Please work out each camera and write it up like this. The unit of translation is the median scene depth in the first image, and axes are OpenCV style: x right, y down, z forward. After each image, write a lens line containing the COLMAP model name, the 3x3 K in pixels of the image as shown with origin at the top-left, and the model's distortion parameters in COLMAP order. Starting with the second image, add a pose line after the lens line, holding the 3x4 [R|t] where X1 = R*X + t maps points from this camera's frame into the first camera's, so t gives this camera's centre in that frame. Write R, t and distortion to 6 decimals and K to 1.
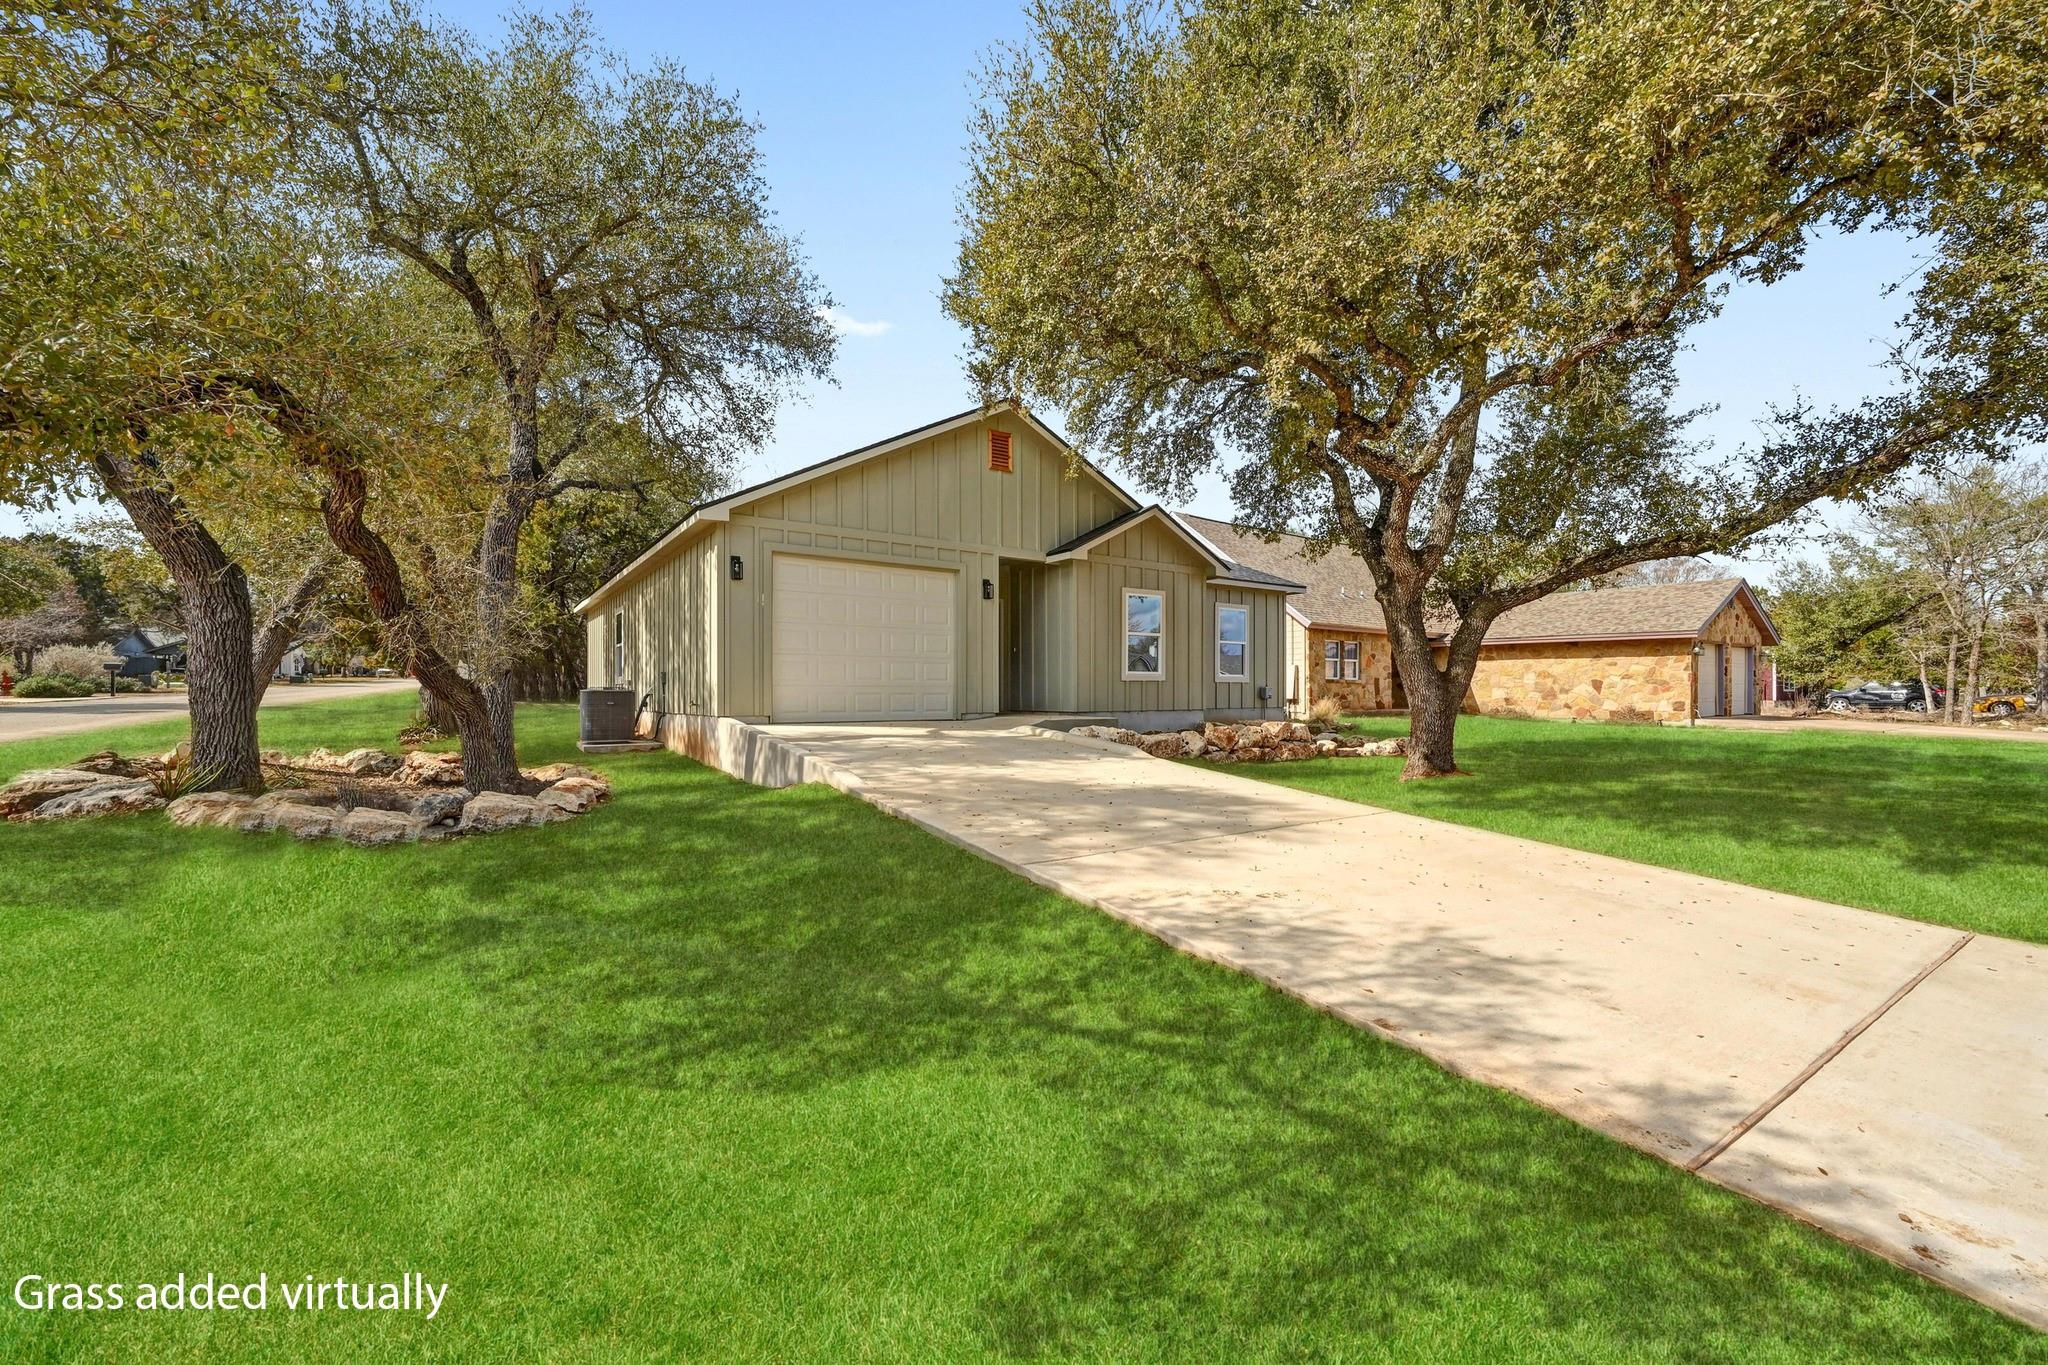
lens RADIAL K [[830.8, 0, 984.1], [0, 830.8, 686.4], [0, 0, 1]] dist [0.009884, 0.000155]
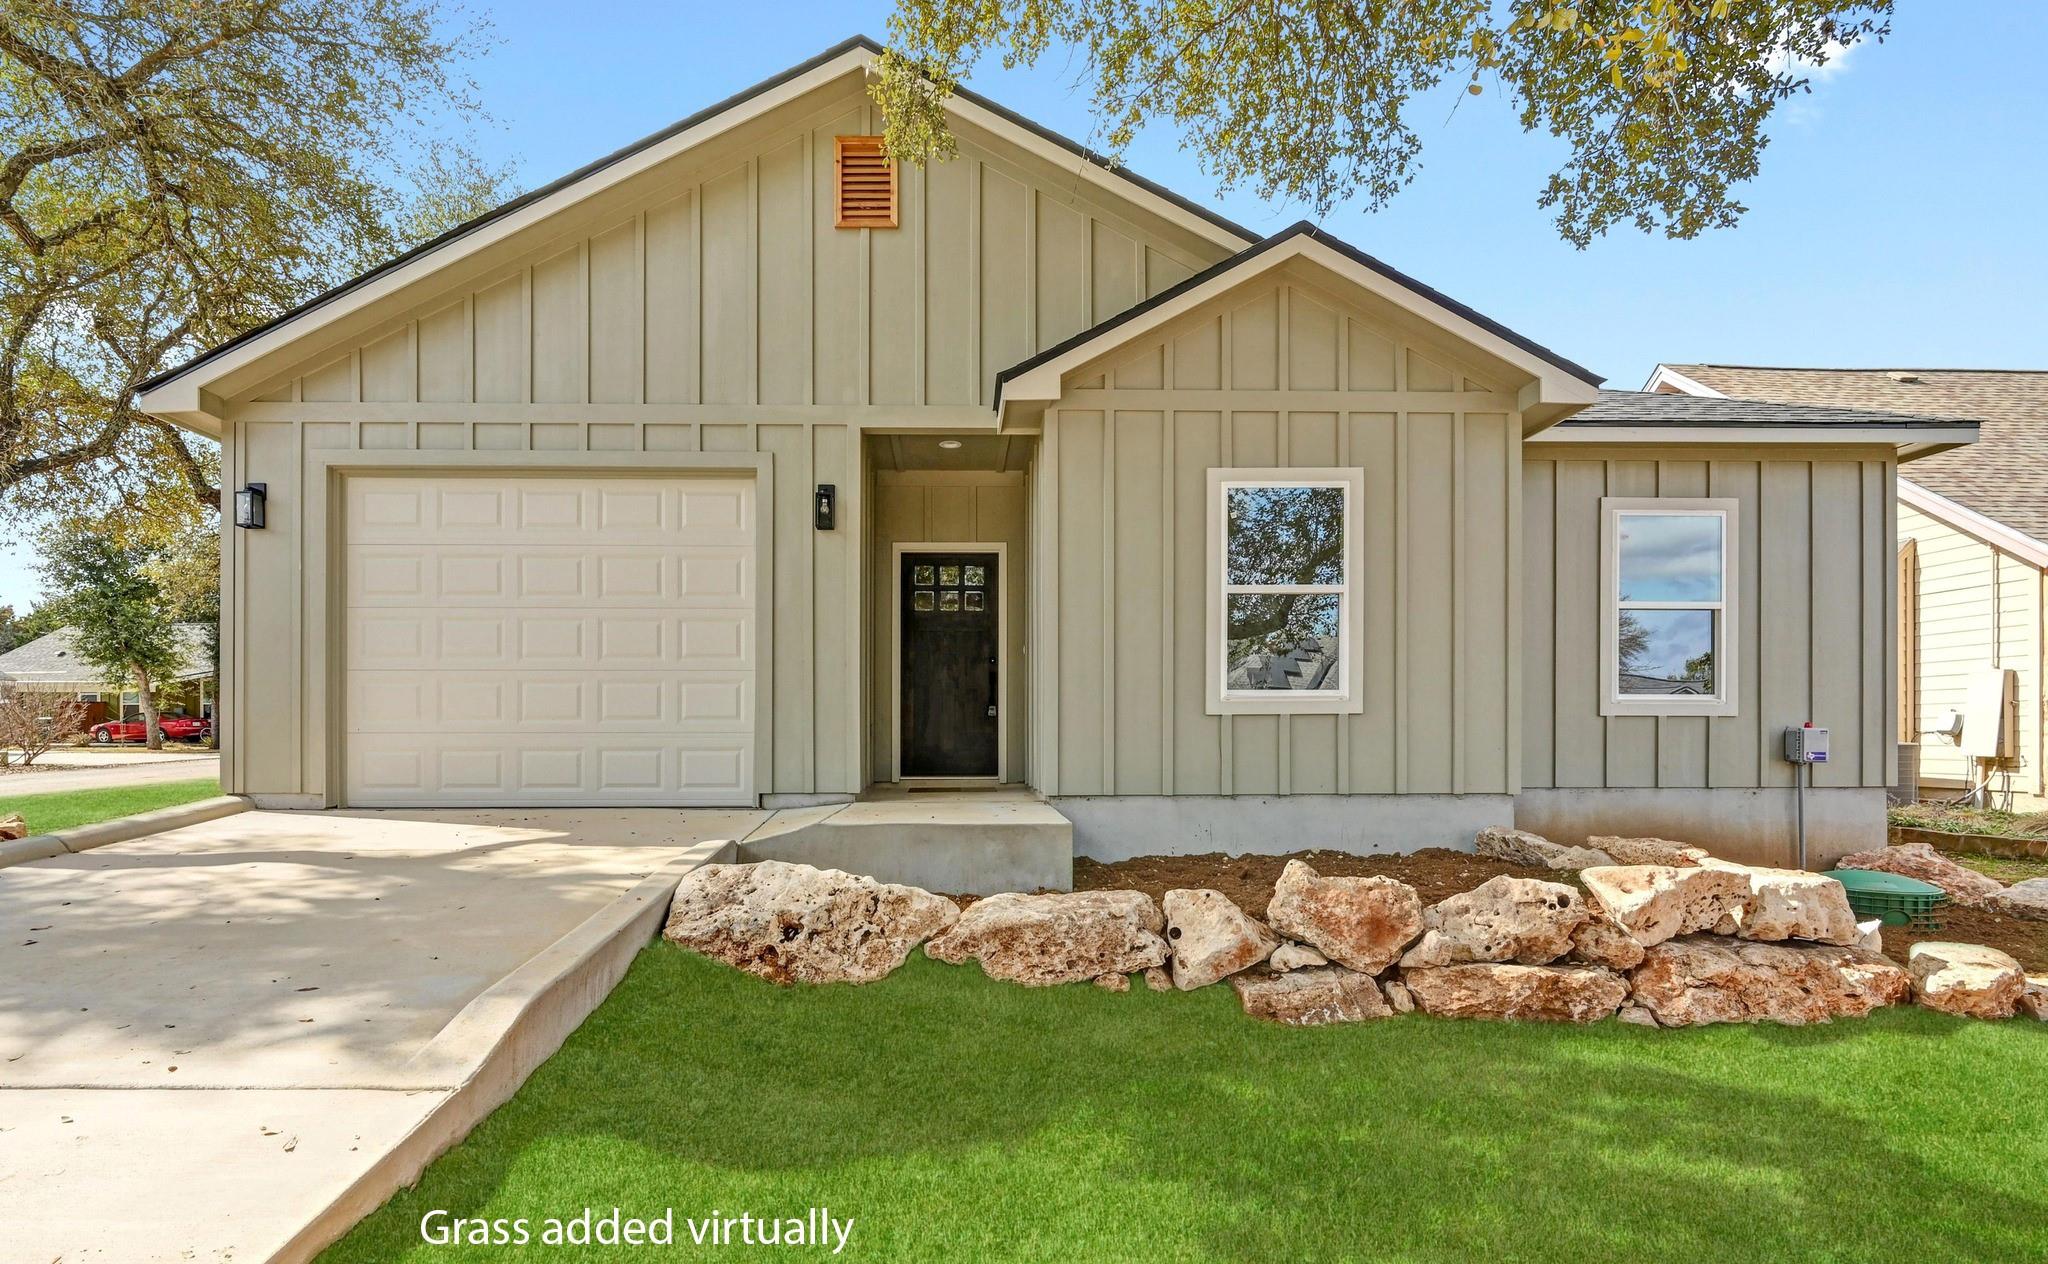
lens RADIAL K [[888.6, 0, 961.0], [0, 888.6, 729.2], [0, 0, 1]] dist [-0.013270, -0.000455]
pose [[0.825579, 0.005115, -0.564263, 0.304574], [-0.002499, 0.999982, 0.005409, -0.001500], [0.564281, -0.003056, 0.825577, 0.604493]]
